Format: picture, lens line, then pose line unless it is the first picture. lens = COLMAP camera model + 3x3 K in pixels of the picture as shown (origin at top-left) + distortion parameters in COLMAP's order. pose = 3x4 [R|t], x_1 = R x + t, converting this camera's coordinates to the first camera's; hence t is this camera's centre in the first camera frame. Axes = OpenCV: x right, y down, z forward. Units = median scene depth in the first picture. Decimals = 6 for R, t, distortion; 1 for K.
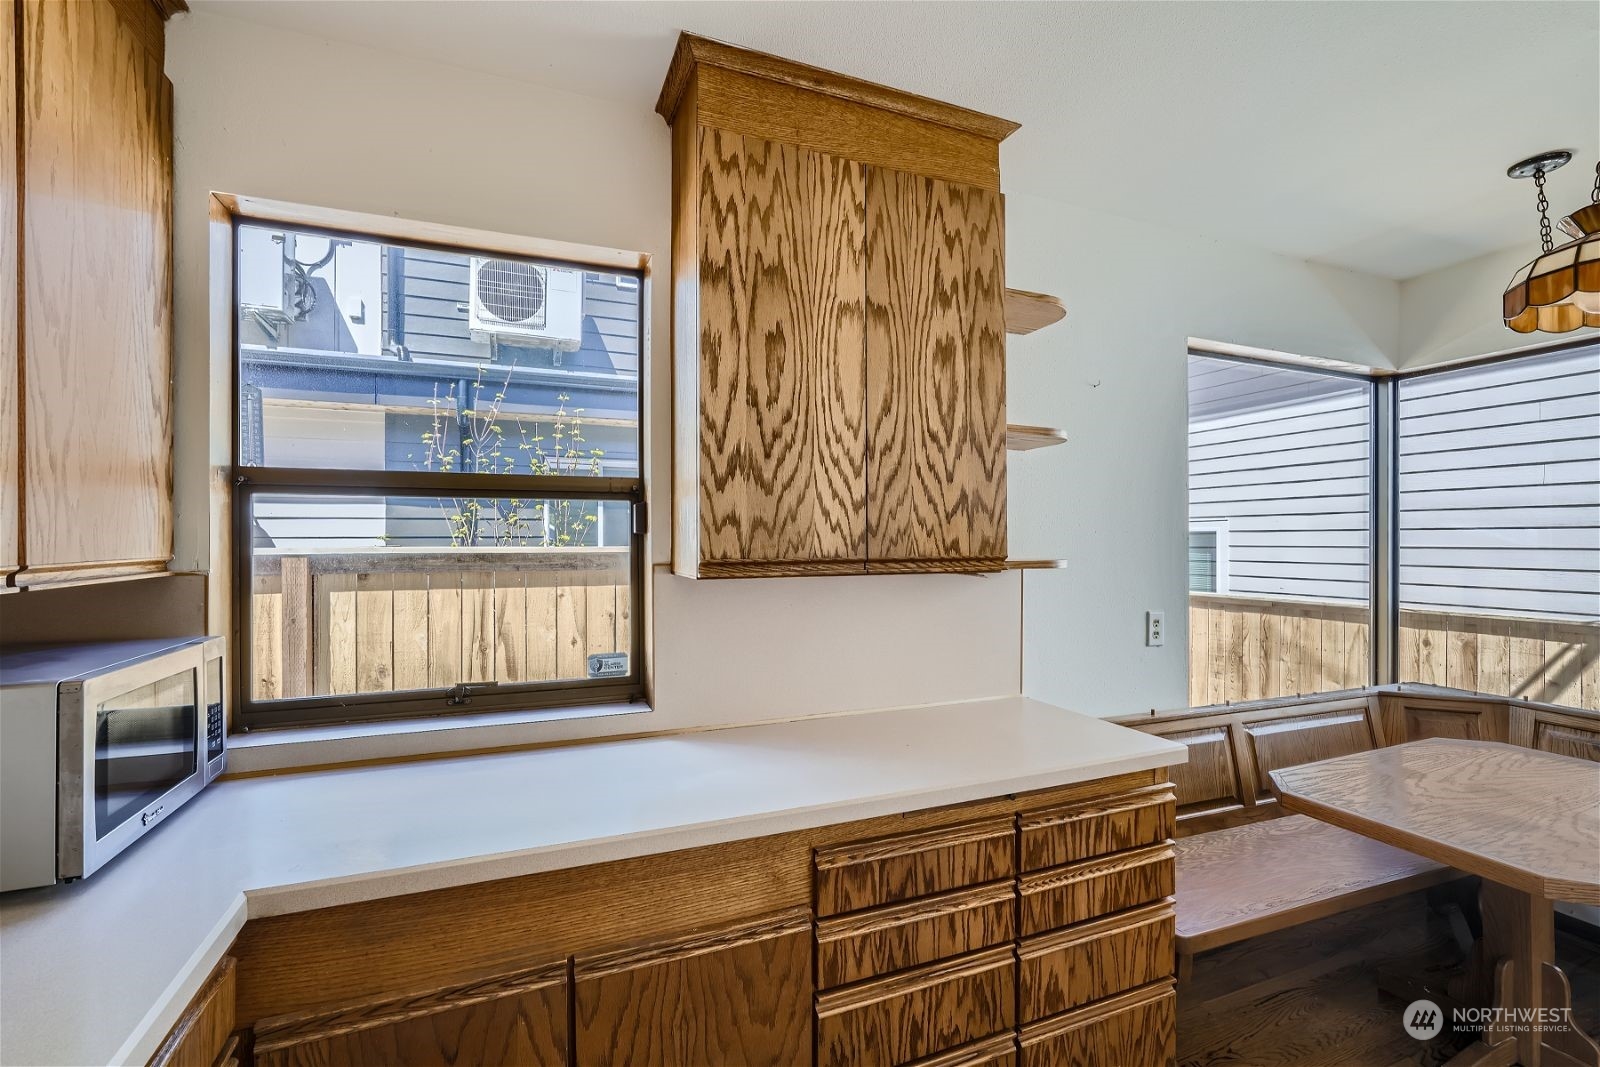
lens RADIAL K [[704.0, 0, 813.8], [0, 704.0, 544.5], [0, 0, 1]] dist [-0.015676, 0.006676]
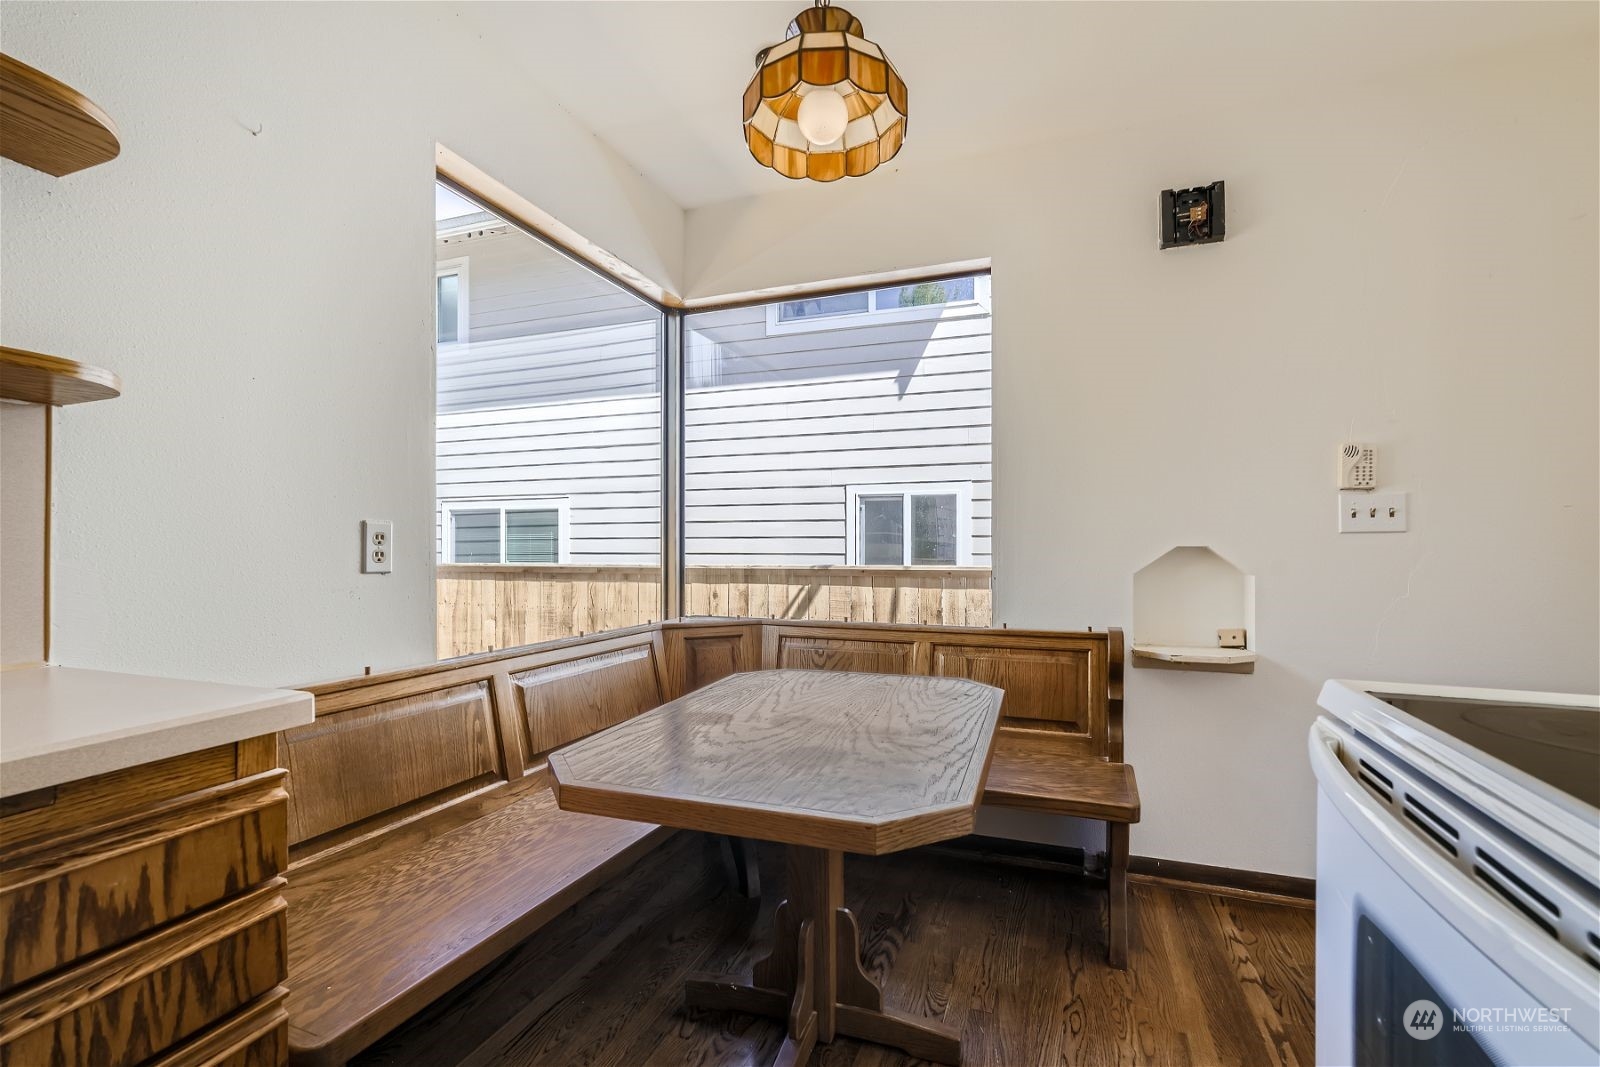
lens RADIAL K [[704.0, 0, 809.3], [0, 704.0, 526.2], [0, 0, 1]] dist [-0.015676, 0.006676]
pose [[0.672887, 0.020977, 0.739448, 0.361846], [0.001691, 0.999552, -0.029895, 0.163143], [-0.739744, 0.021366, 0.672549, 0.323233]]
